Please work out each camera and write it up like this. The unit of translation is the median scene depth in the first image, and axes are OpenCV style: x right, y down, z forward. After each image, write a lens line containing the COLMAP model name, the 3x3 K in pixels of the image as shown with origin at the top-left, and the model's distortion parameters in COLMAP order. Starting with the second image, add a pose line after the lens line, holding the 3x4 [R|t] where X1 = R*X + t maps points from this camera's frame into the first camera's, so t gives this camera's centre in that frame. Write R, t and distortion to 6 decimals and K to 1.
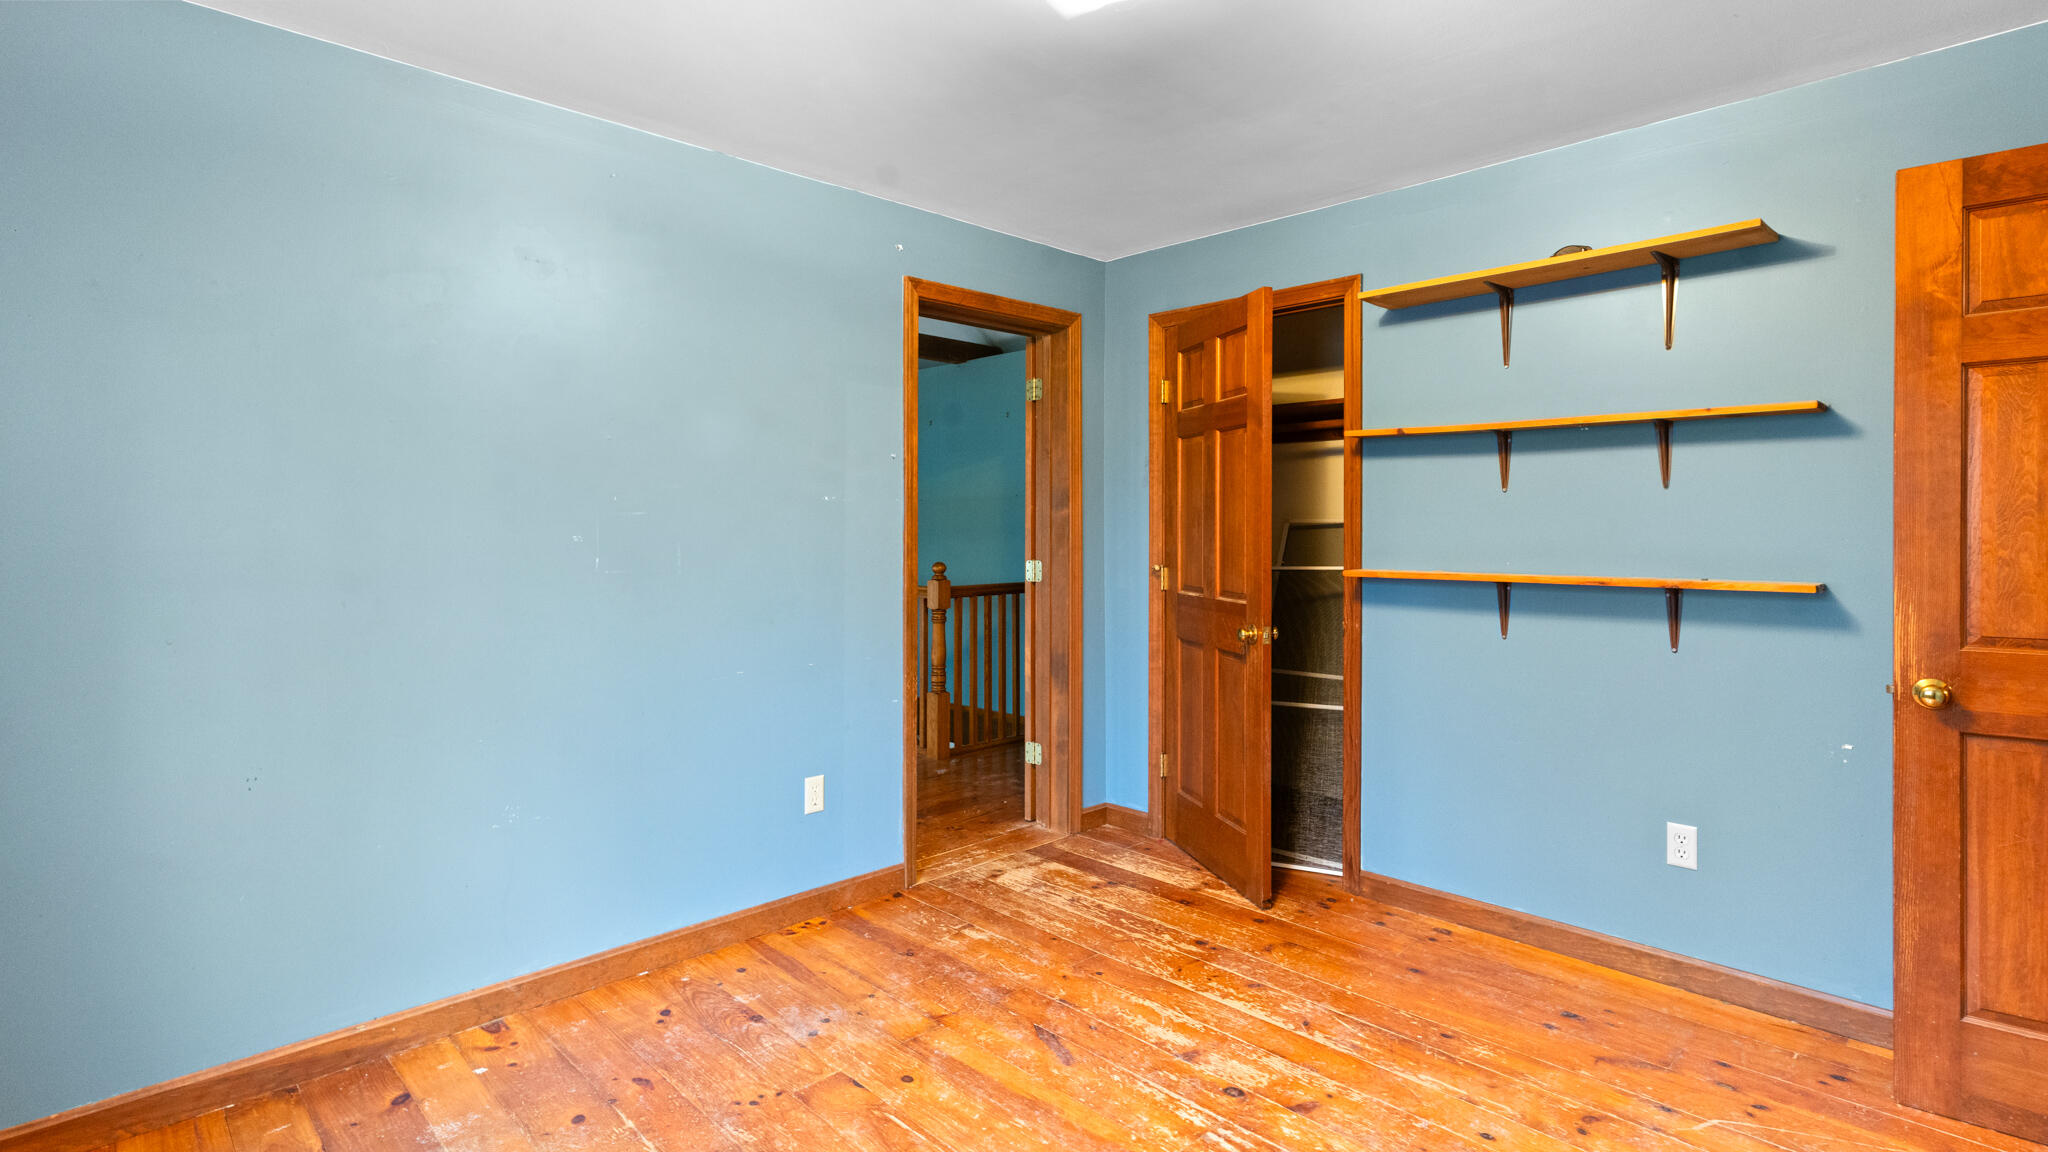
lens RADIAL K [[980.1, 0, 1023.0], [0, 980.1, 537.3], [0, 0, 1]] dist [-0.001246, 0.001465]
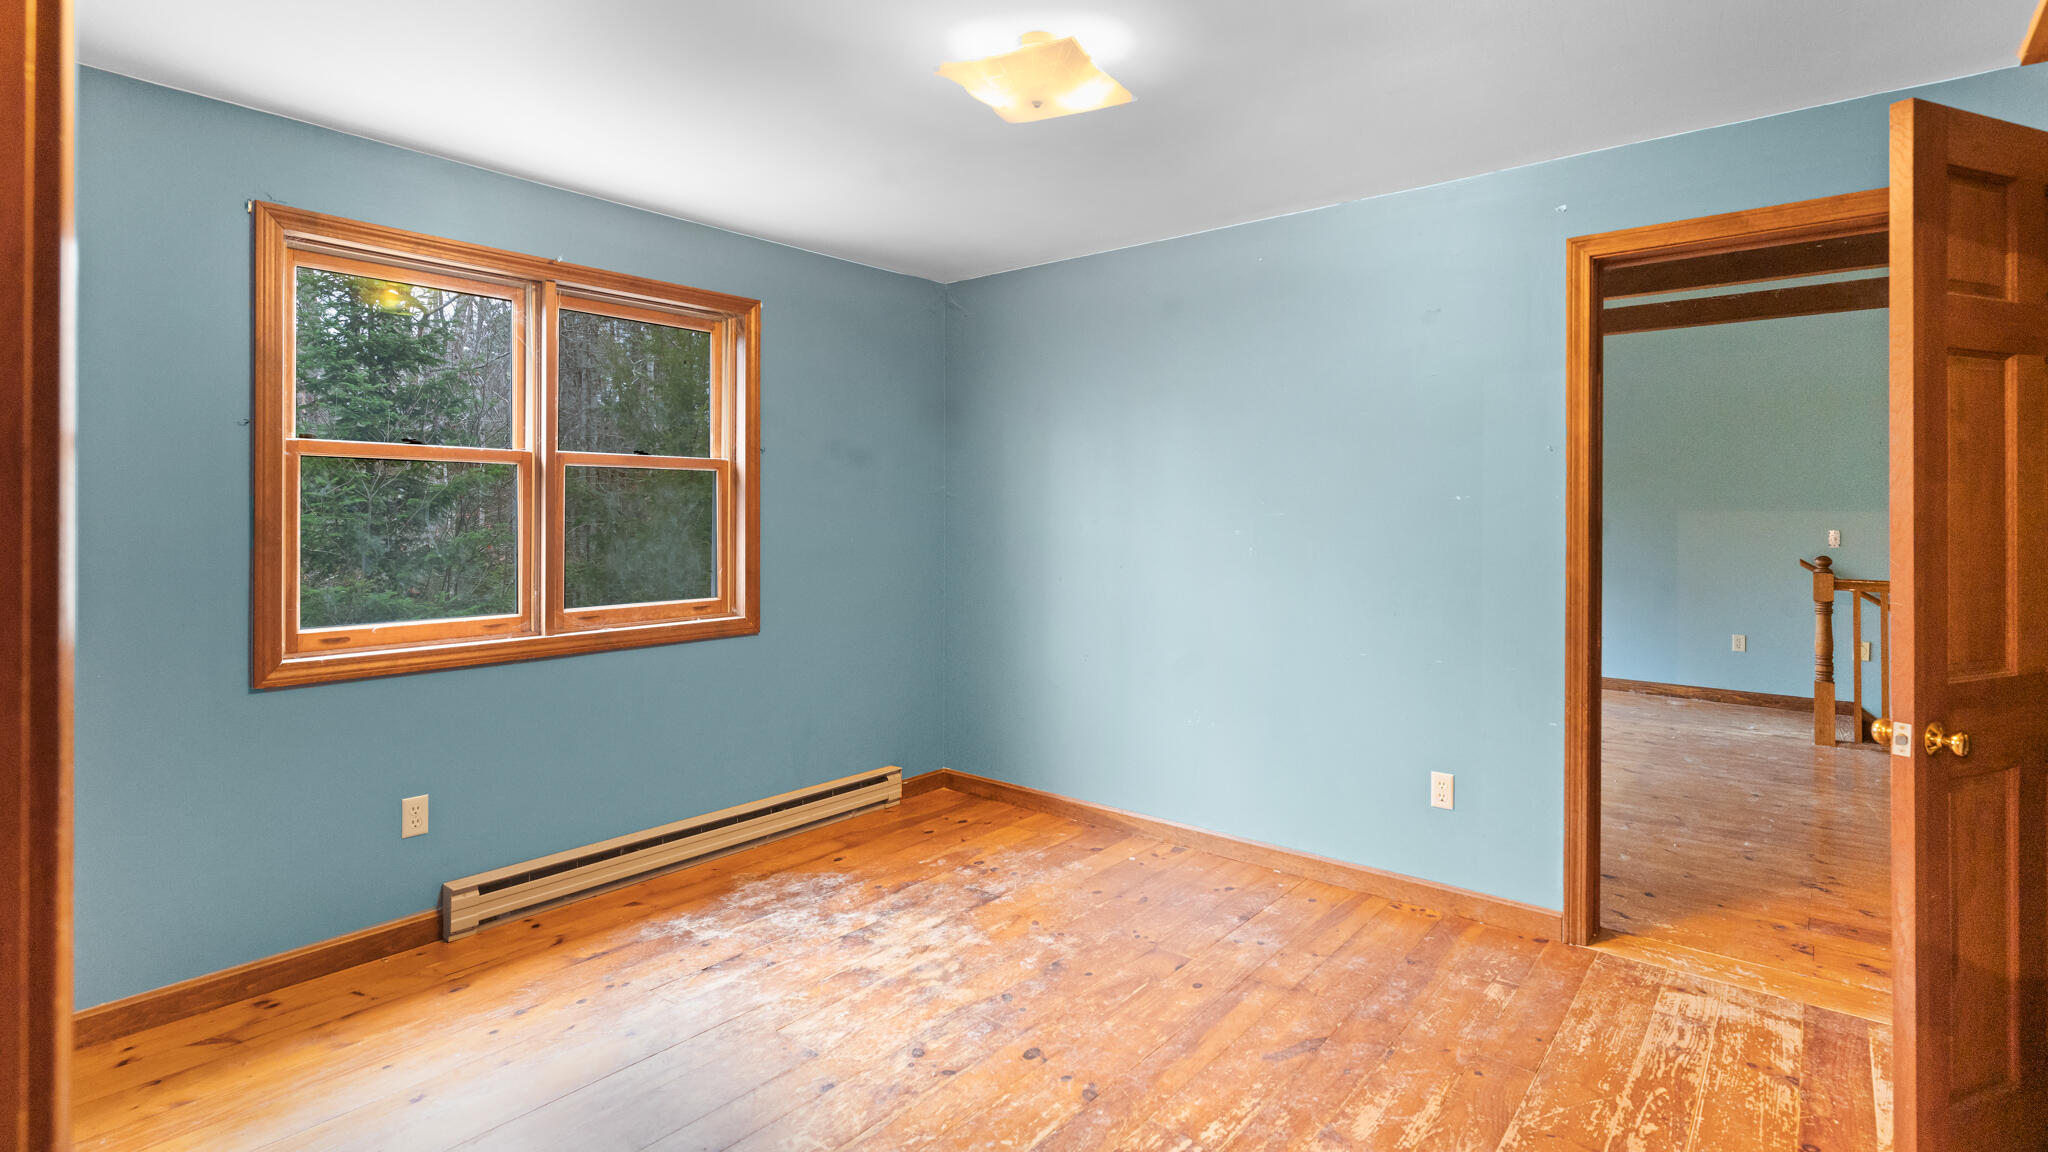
lens RADIAL K [[980.1, 0, 1025.2], [0, 980.1, 509.7], [0, 0, 1]] dist [-0.001246, 0.001465]
pose [[0.107088, -0.001774, -0.994248, 0.791396], [-0.009386, 0.999952, -0.002796, -0.021846], [0.994205, 0.009632, 0.107066, 0.486621]]
